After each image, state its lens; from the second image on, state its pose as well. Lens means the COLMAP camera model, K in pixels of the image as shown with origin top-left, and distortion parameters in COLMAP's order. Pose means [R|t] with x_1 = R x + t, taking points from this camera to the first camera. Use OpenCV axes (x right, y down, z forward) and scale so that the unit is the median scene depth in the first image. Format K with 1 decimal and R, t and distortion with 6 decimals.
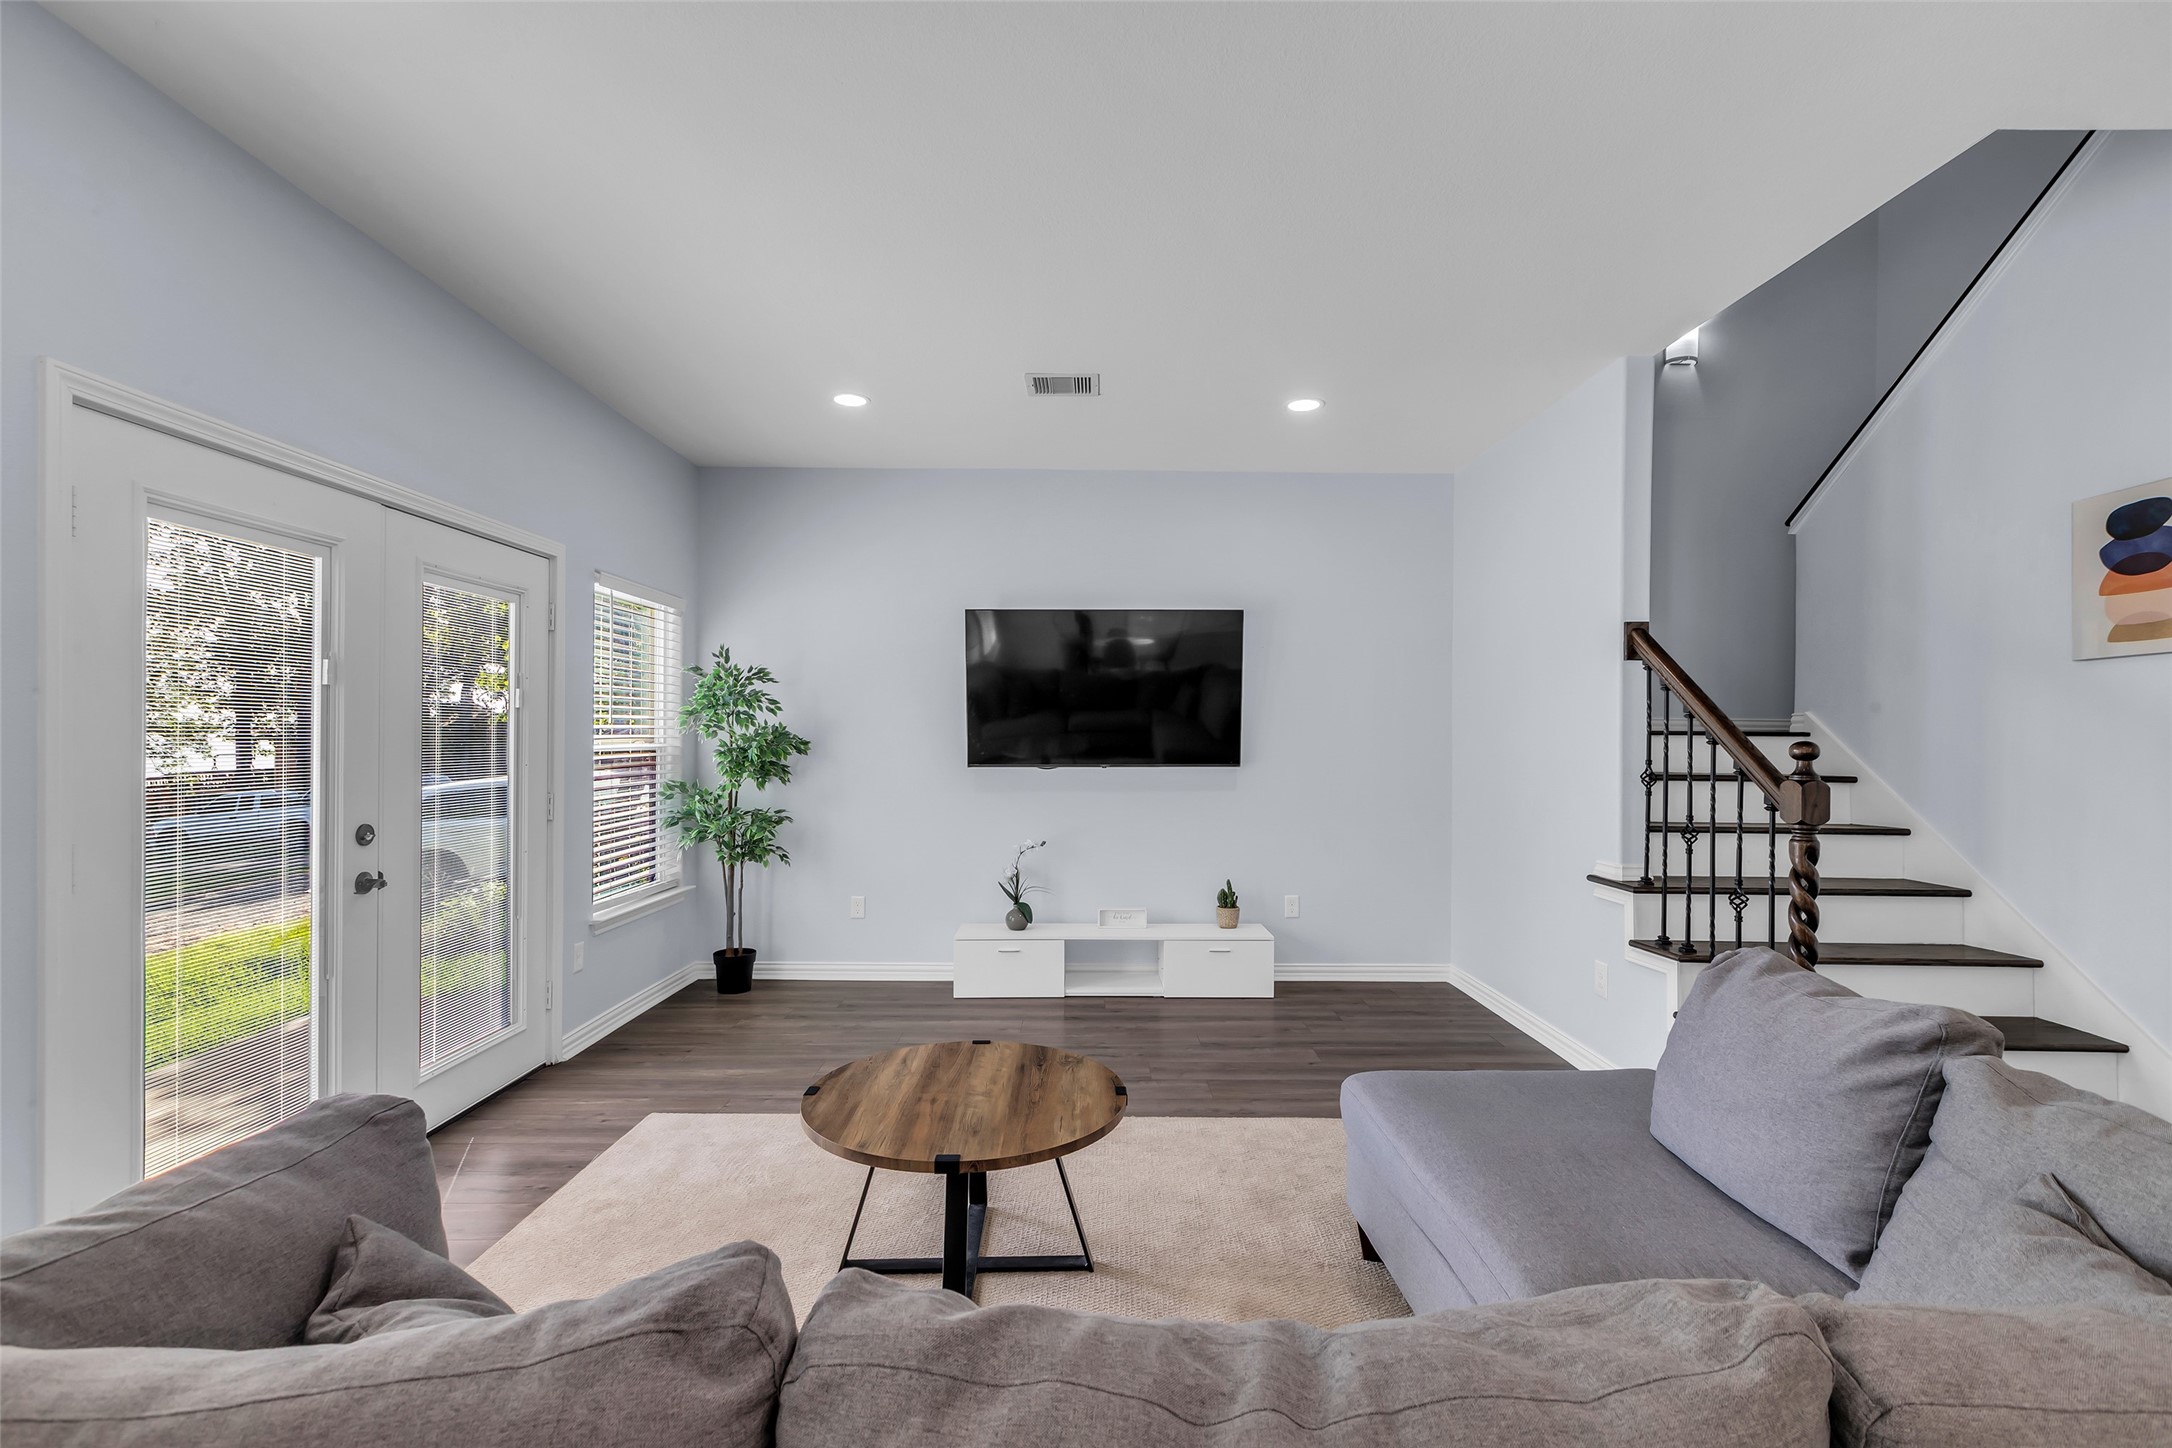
lens RADIAL K [[985.9, 0, 1105.4], [0, 985.9, 732.7], [0, 0, 1]] dist [0.010450, 0.001780]
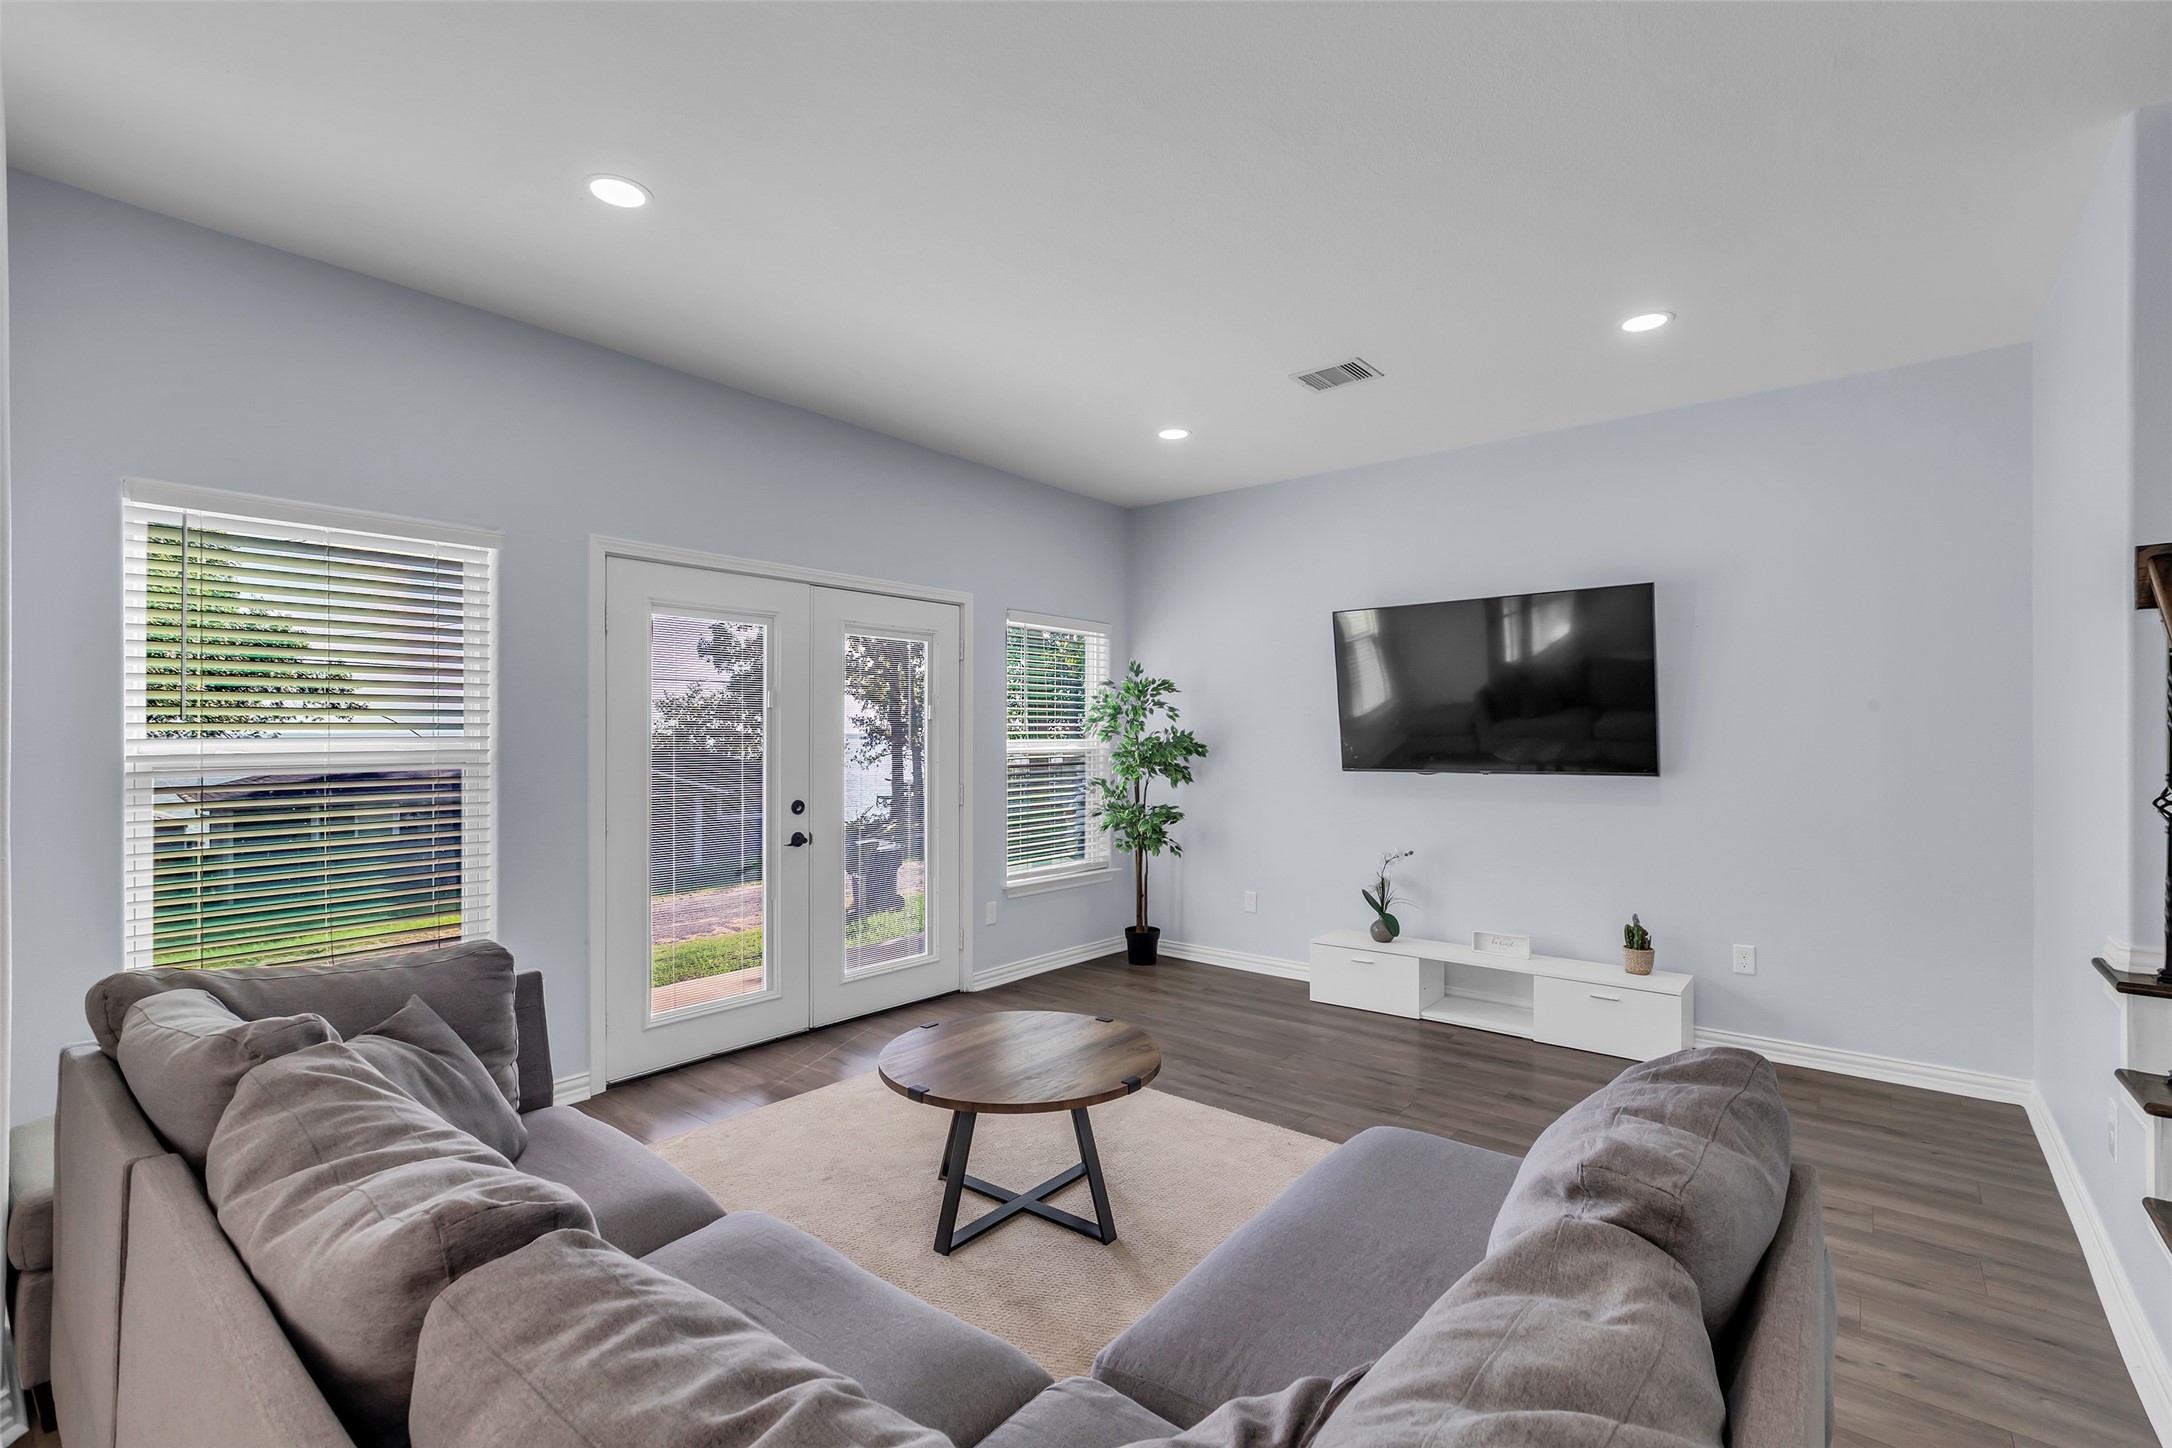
lens RADIAL K [[985.9, 0, 1092.3], [0, 985.9, 730.0], [0, 0, 1]] dist [0.010450, 0.001780]
pose [[0.765441, -0.010628, -0.643418, 0.317991], [0.005849, 0.999937, -0.009559, 0.002036], [0.643480, 0.003553, 0.765455, 0.086289]]
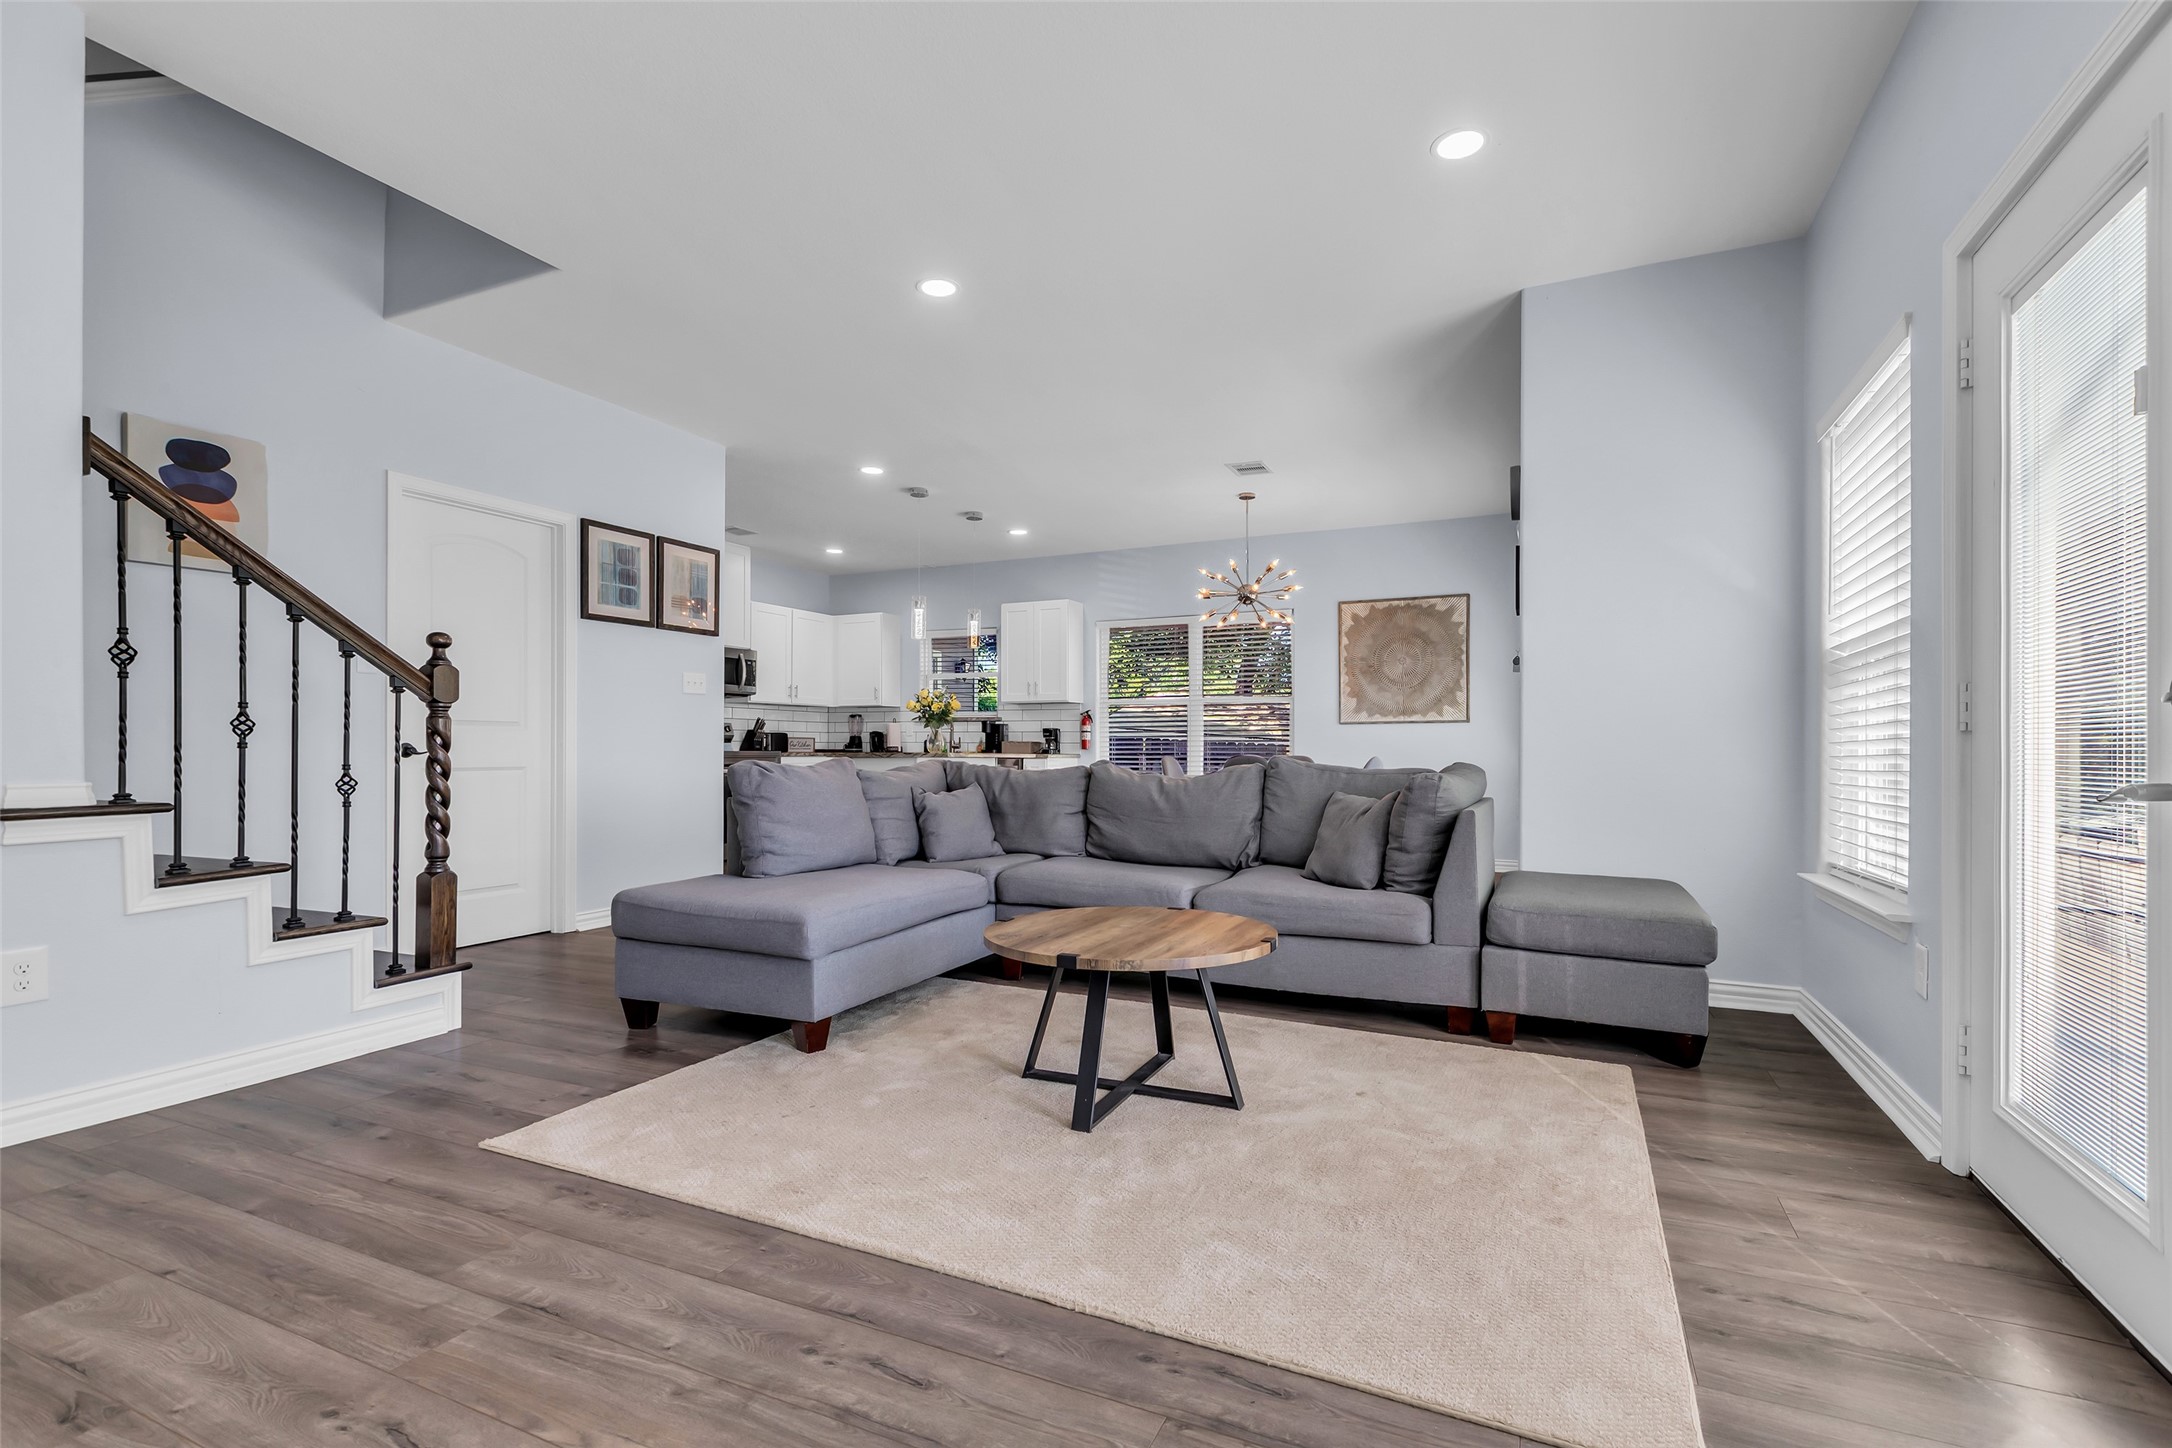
lens RADIAL K [[985.9, 0, 1092.4], [0, 985.9, 747.1], [0, 0, 1]] dist [0.010450, 0.001780]
pose [[-0.896482, -0.008431, 0.443001, -0.283938], [-0.008947, 0.999960, 0.000925, 0.077465], [-0.442991, -0.003135, -0.896521, 0.967907]]
